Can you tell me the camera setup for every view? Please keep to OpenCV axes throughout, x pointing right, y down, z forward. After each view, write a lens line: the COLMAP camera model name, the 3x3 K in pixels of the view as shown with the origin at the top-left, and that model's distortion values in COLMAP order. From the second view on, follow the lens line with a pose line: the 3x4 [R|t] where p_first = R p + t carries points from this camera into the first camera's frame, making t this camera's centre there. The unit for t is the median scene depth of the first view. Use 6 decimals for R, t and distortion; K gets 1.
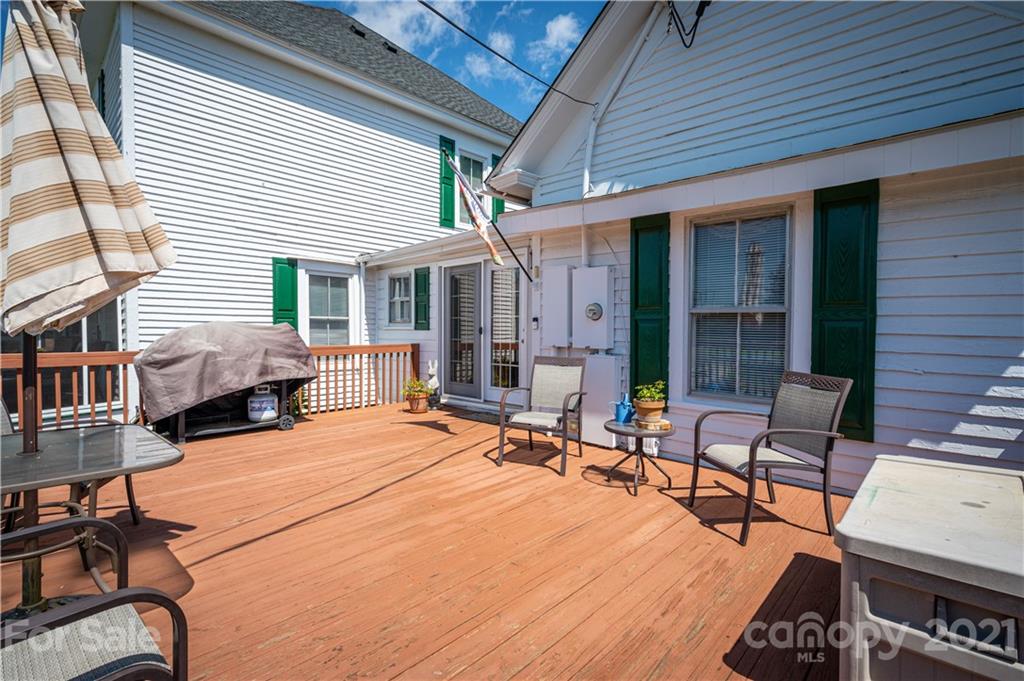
lens RADIAL K [[482.5, 0, 510.7], [0, 482.5, 338.6], [0, 0, 1]] dist [0.022306, 0.000057]
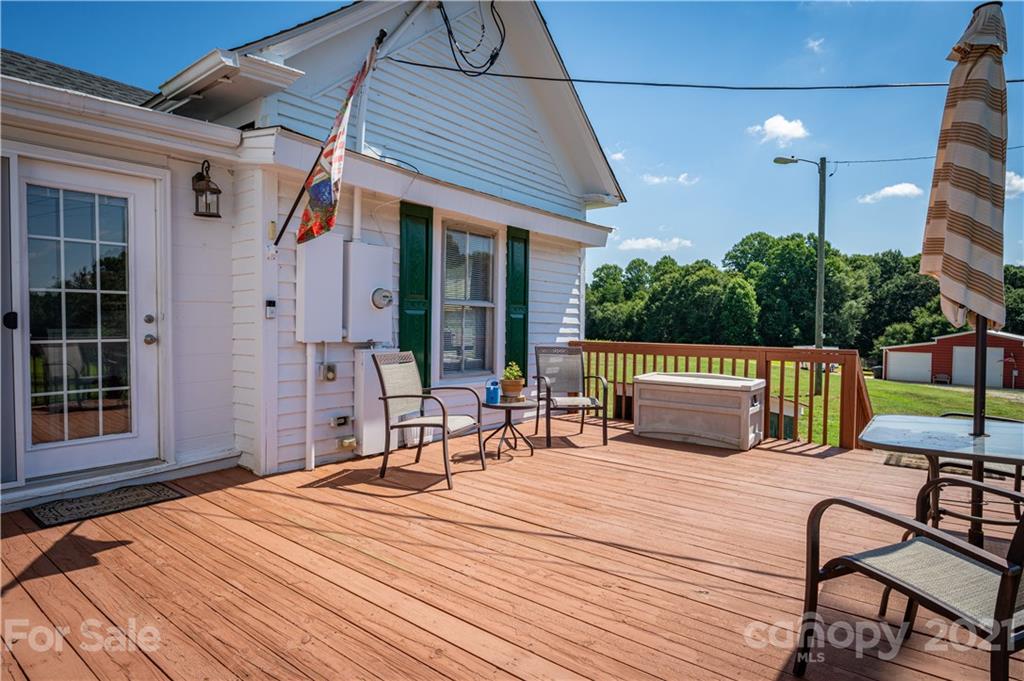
lens RADIAL K [[561.4, 0, 510.0], [0, 561.4, 337.3], [0, 0, 1]] dist [-0.000168, 0.000213]
pose [[-0.077268, -0.038745, 0.996257, -0.932574], [0.012946, 0.999121, 0.039861, -0.025670], [-0.996926, 0.015978, -0.076699, 0.948560]]
